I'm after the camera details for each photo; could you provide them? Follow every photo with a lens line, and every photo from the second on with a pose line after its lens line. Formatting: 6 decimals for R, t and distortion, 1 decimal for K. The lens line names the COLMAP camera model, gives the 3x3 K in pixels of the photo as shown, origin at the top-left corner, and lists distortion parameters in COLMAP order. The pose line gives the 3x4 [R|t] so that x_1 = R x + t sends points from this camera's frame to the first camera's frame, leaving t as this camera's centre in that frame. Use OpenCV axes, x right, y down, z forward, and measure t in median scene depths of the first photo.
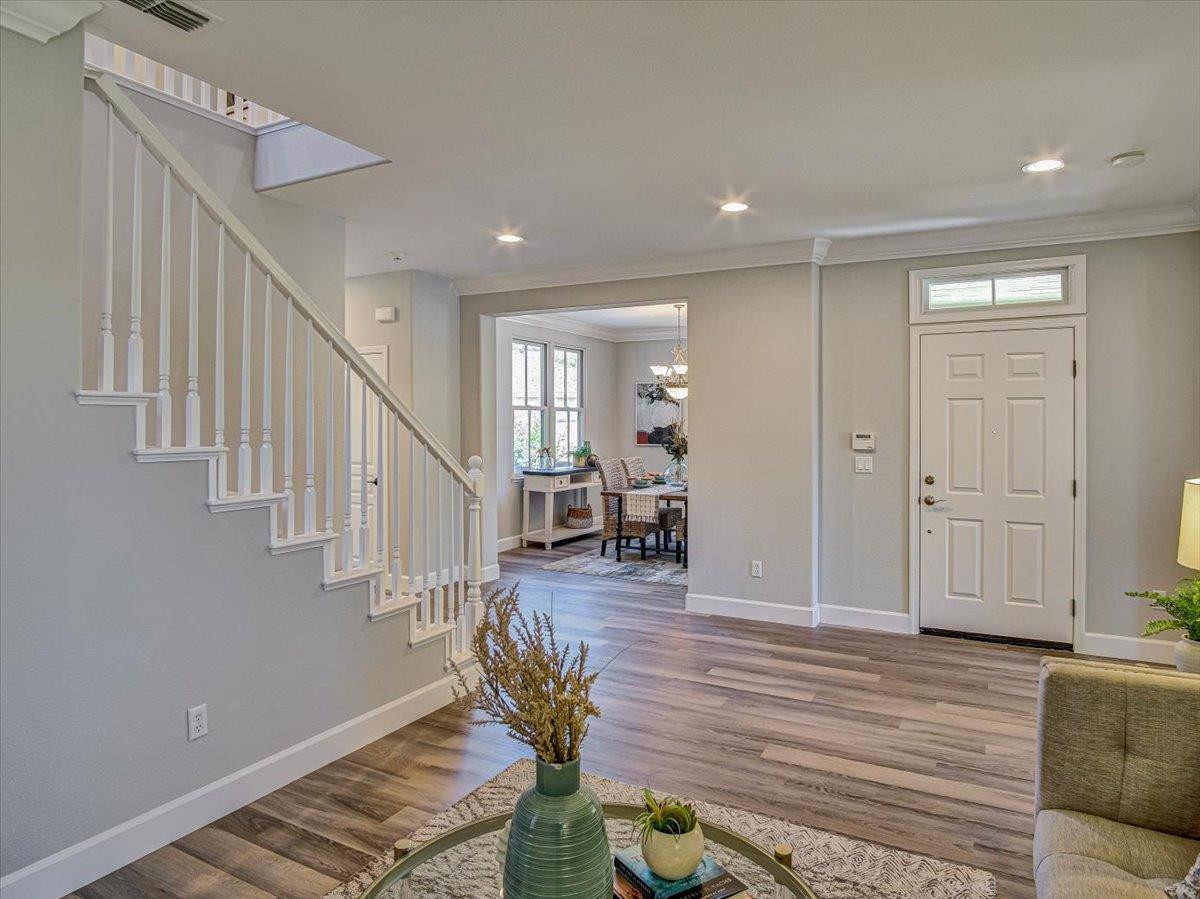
lens RADIAL K [[726.8, 0, 608.1], [0, 726.8, 443.0], [0, 0, 1]] dist [-0.020772, 0.005233]
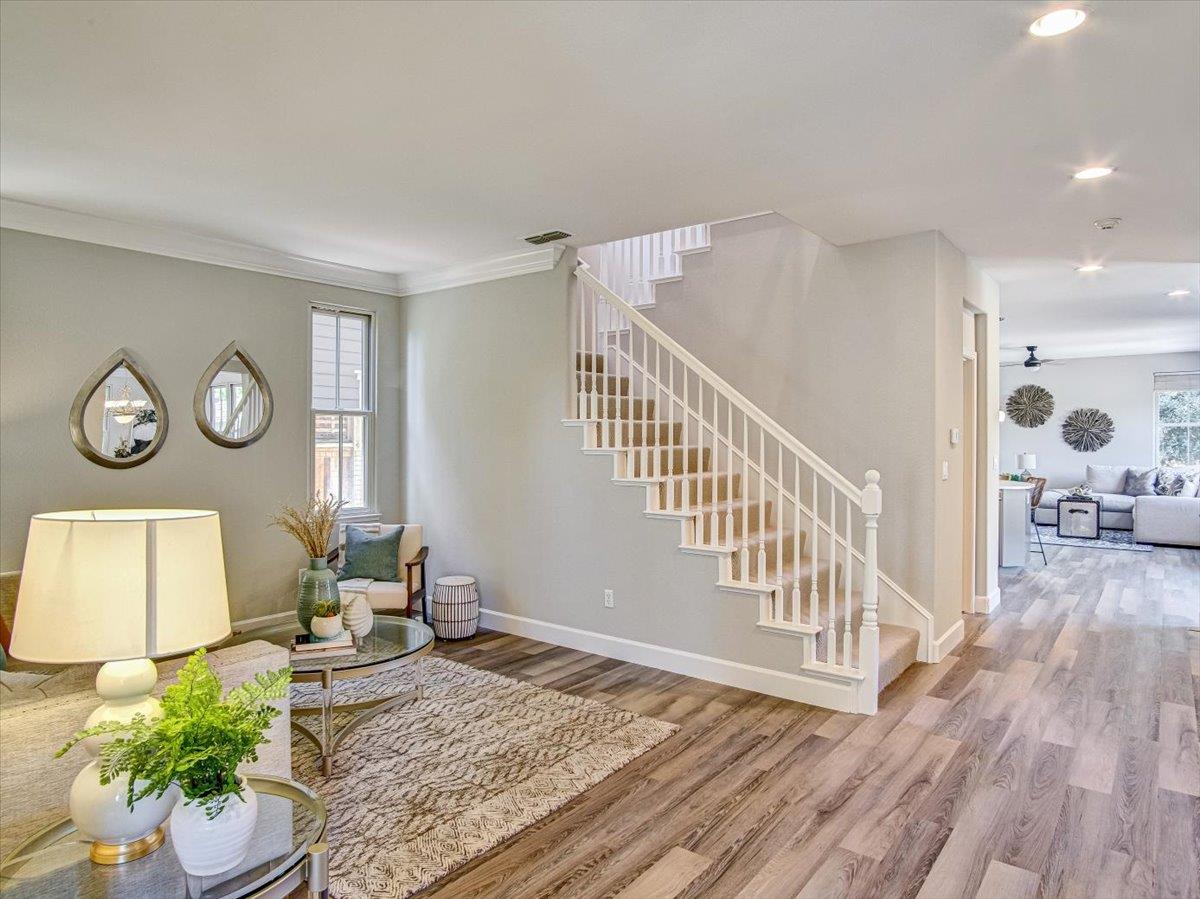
lens RADIAL K [[726.8, 0, 600.4], [0, 726.8, 439.0], [0, 0, 1]] dist [-0.020772, 0.005233]
pose [[-0.166305, -0.001934, -0.986072, 1.155701], [-0.030084, 0.999543, 0.003113, -0.018157], [0.985615, 0.030183, -0.166287, 1.182072]]
